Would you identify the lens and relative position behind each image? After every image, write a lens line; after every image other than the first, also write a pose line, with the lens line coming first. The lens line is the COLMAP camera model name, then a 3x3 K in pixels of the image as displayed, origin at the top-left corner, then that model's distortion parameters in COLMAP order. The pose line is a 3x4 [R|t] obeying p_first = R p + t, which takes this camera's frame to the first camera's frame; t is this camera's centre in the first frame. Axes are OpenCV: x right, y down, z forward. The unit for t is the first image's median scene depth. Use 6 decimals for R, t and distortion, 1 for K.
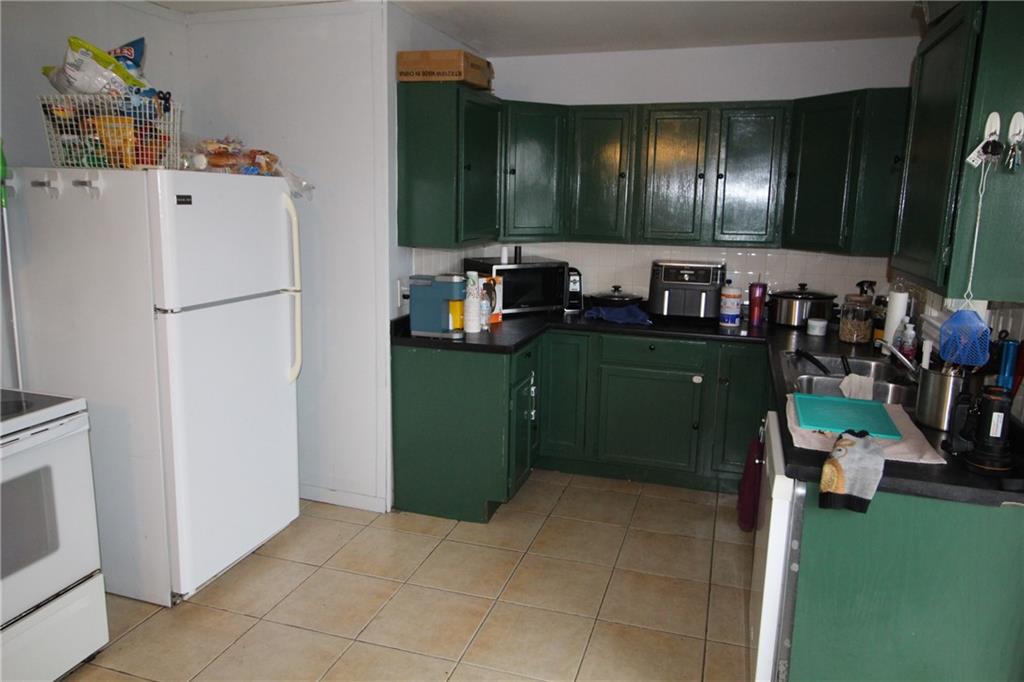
lens RADIAL K [[707.6, 0, 511.3], [0, 707.6, 335.2], [0, 0, 1]] dist [0.012889, 0.004693]
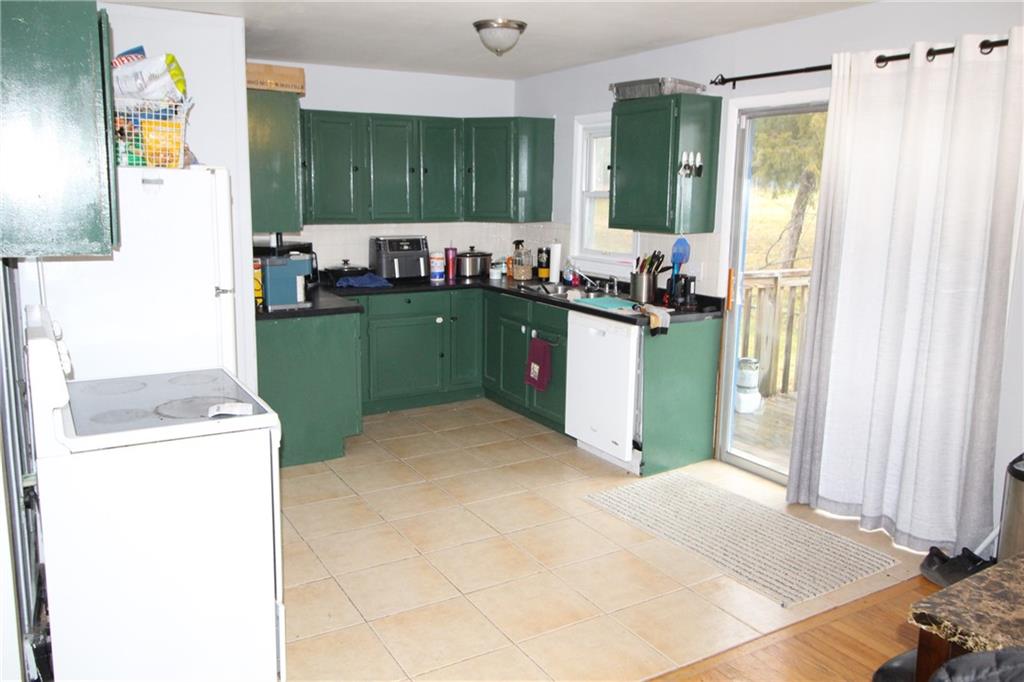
lens RADIAL K [[826.6, 0, 512.6], [0, 826.6, 339.8], [0, 0, 1]] dist [0.017177, -0.000907]
pose [[0.663165, -0.146220, 0.734052, -0.780142], [0.146027, 0.987162, 0.064714, 0.016665], [-0.734090, 0.064276, 0.676003, -0.165990]]
